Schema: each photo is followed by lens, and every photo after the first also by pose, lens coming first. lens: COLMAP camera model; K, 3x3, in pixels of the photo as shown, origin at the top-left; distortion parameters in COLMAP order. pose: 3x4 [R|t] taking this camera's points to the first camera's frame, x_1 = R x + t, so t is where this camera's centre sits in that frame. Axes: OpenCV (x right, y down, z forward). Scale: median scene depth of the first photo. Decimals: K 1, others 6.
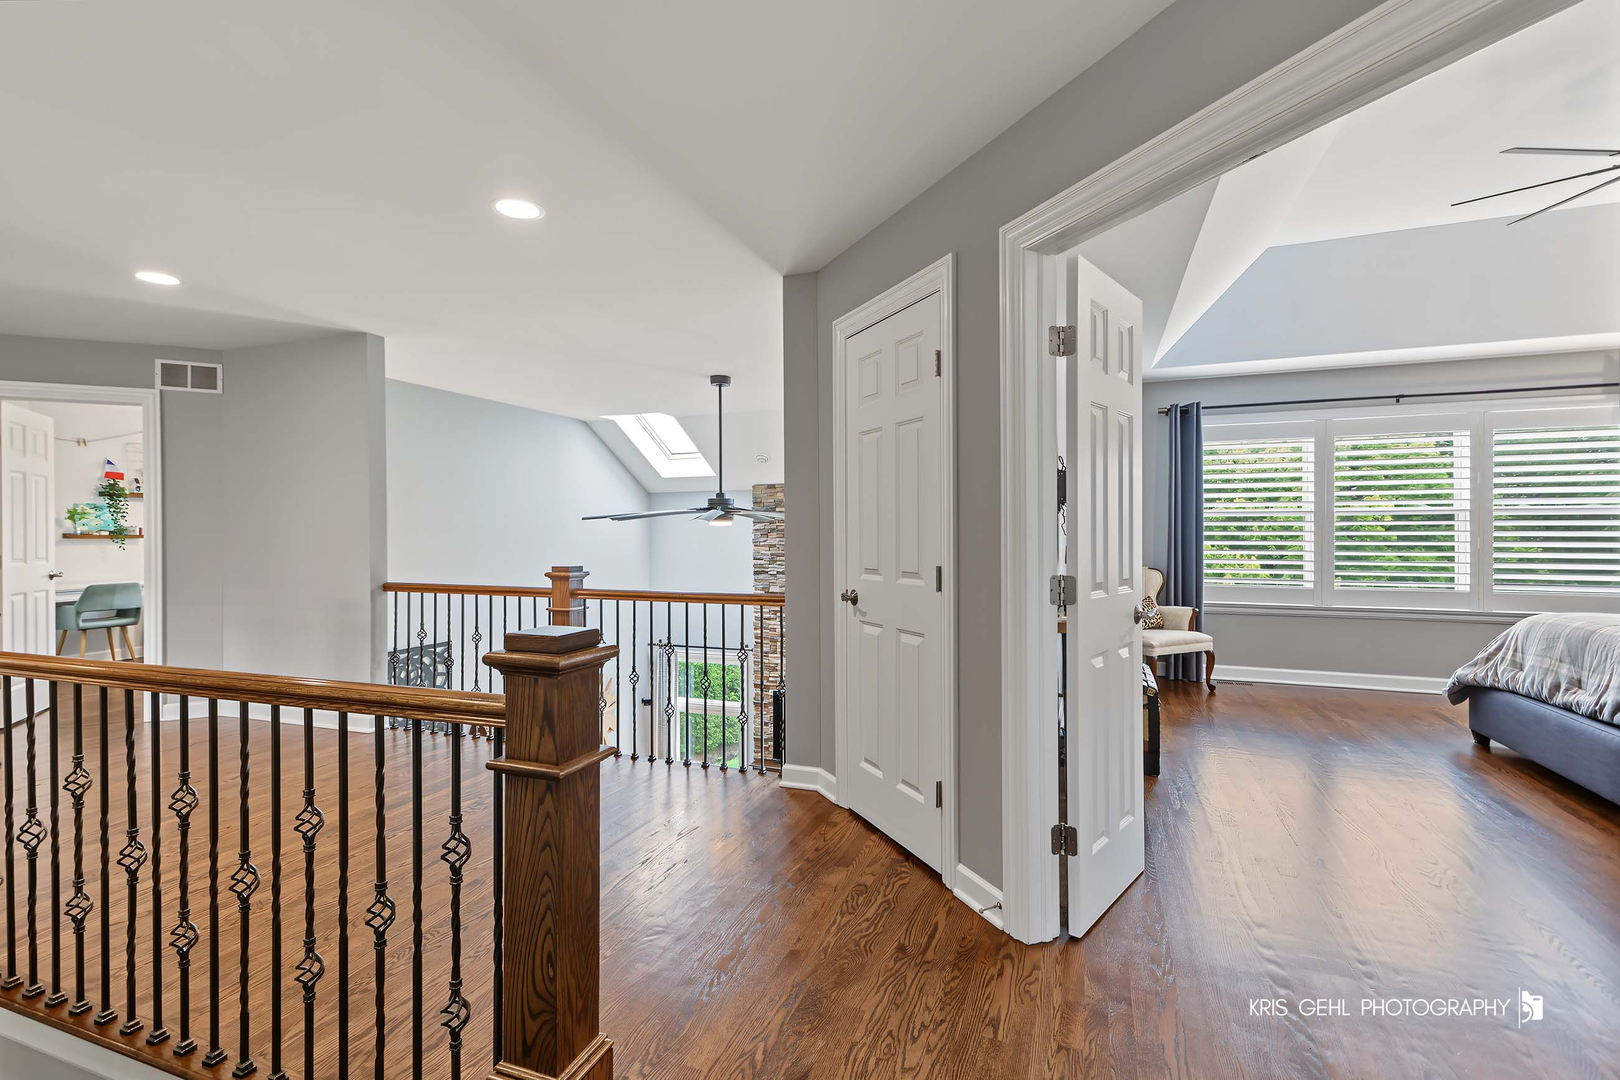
lens RADIAL K [[742.6, 0, 806.0], [0, 742.6, 535.7], [0, 0, 1]] dist [0.019508, -0.000546]
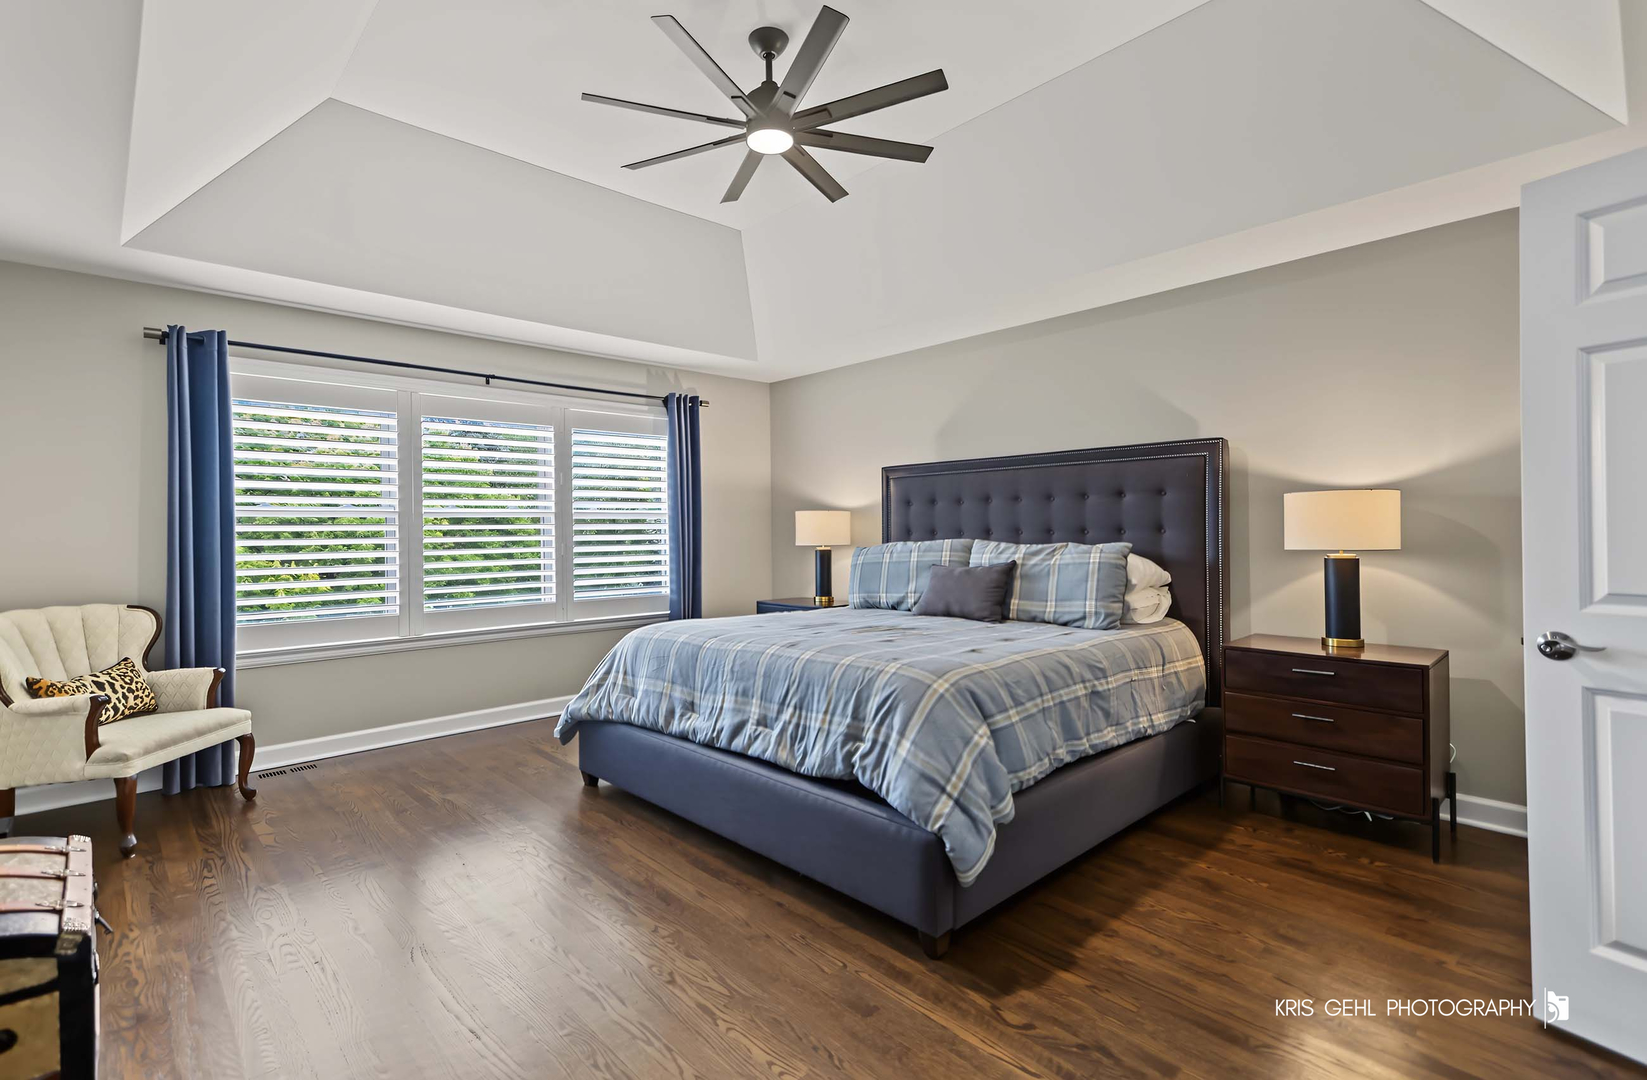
lens RADIAL K [[771.3, 0, 817.5], [0, 771.3, 531.1], [0, 0, 1]] dist [0.017541, 0.000164]
pose [[0.437905, -0.004047, 0.899012, 0.183406], [0.016617, 0.999855, -0.003594, -0.003501], [-0.898868, 0.016513, 0.437909, 0.316623]]
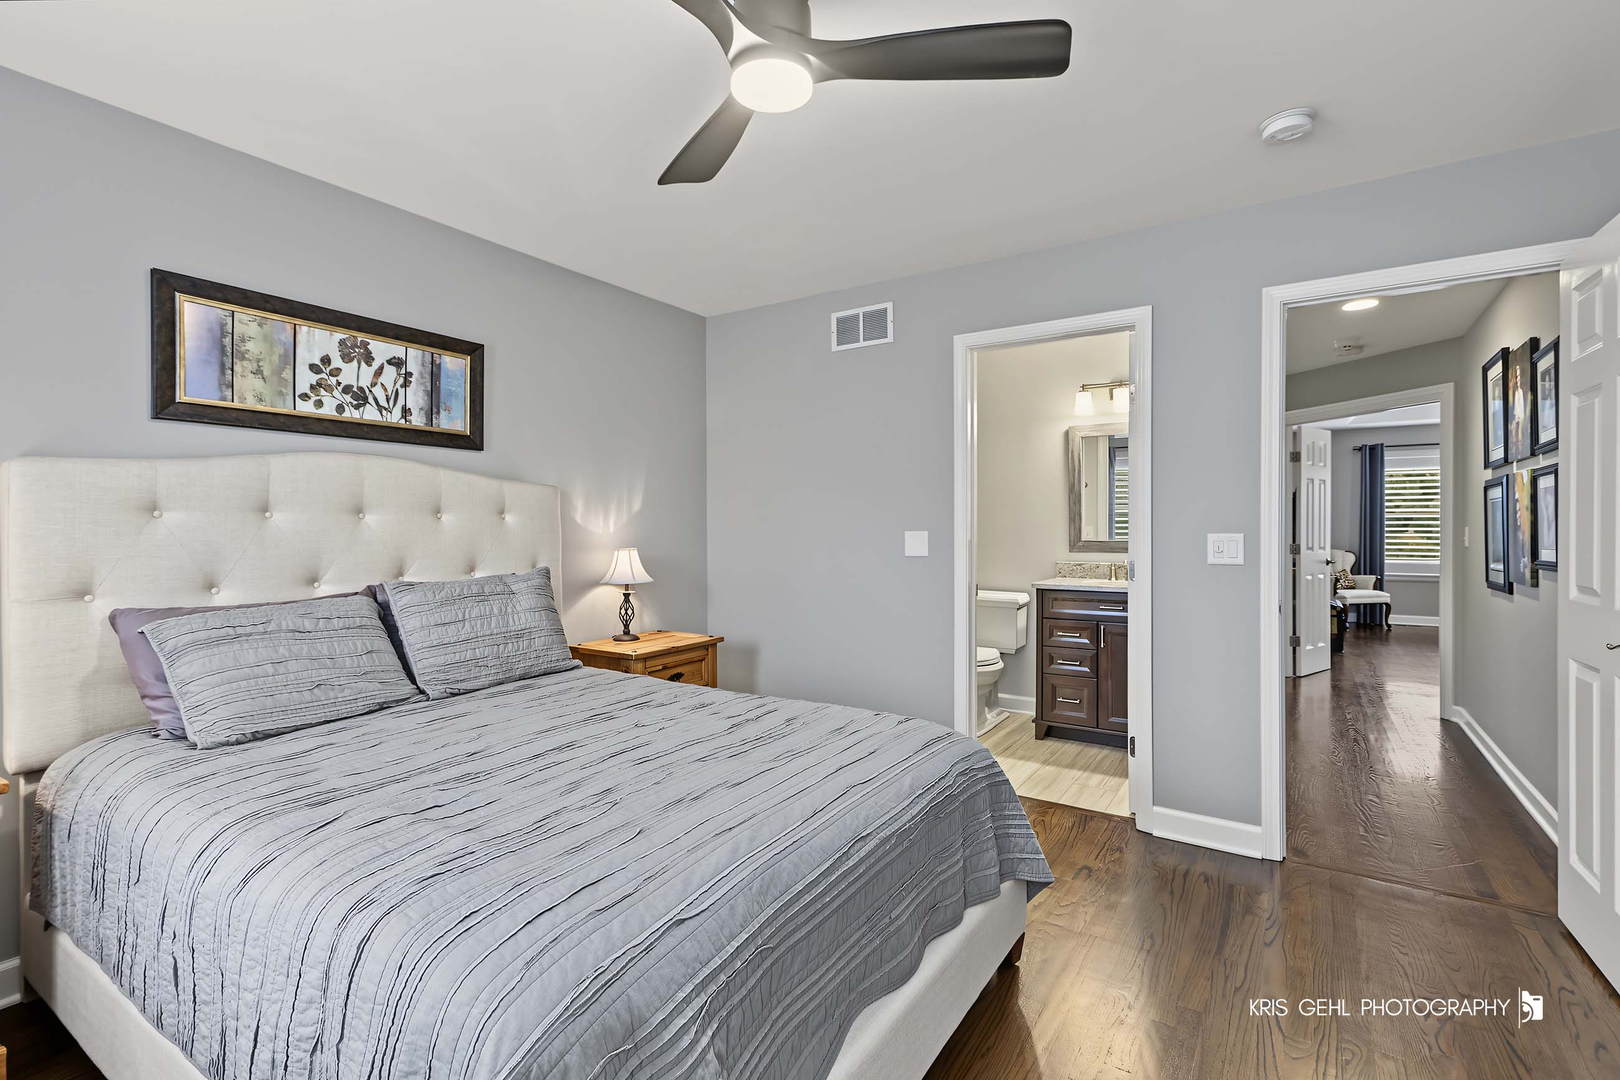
lens RADIAL K [[742.6, 0, 806.0], [0, 742.6, 535.7], [0, 0, 1]] dist [0.019508, -0.000546]
pose [[0.977474, 0.001048, -0.211053, -0.342541], [-0.000918, 0.999999, 0.000714, 0.013943], [0.211054, -0.000504, 0.977474, -0.852280]]
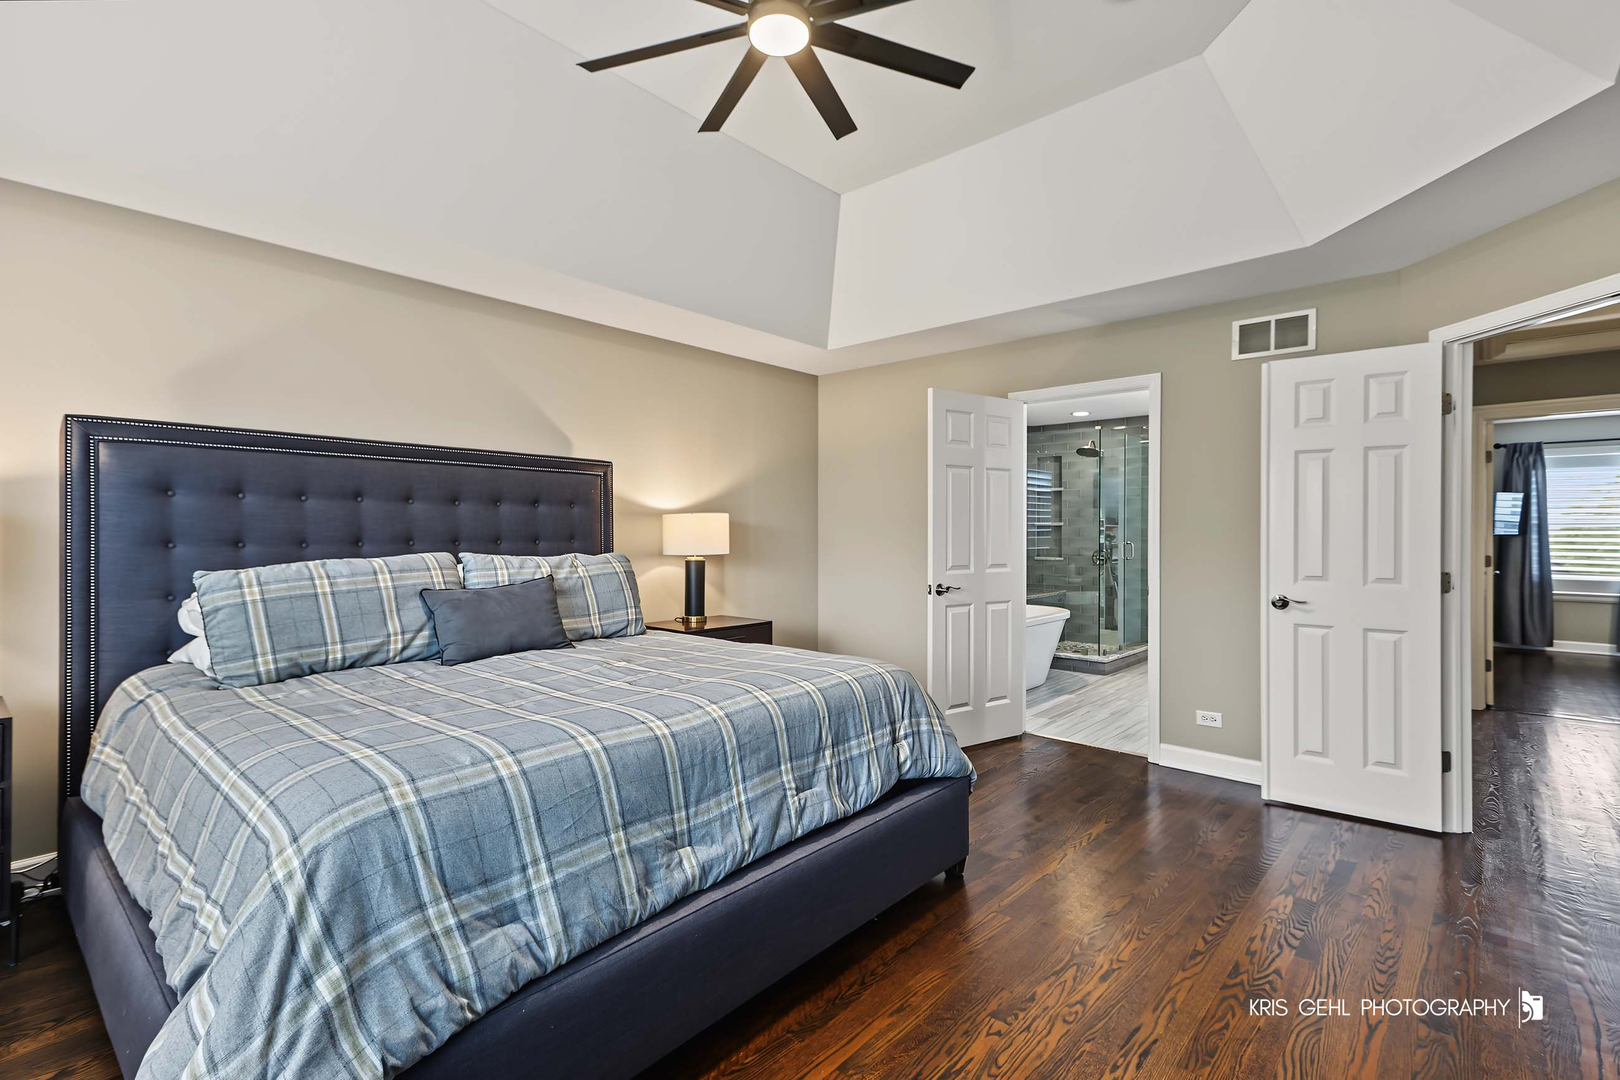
lens RADIAL K [[742.6, 0, 806.0], [0, 742.6, 535.7], [0, 0, 1]] dist [0.019508, -0.000546]
pose [[-0.937215, 0.002965, 0.348741, 0.515094], [0.005397, 0.999967, 0.006003, -0.009893], [-0.348711, 0.007508, -0.937200, 0.975599]]
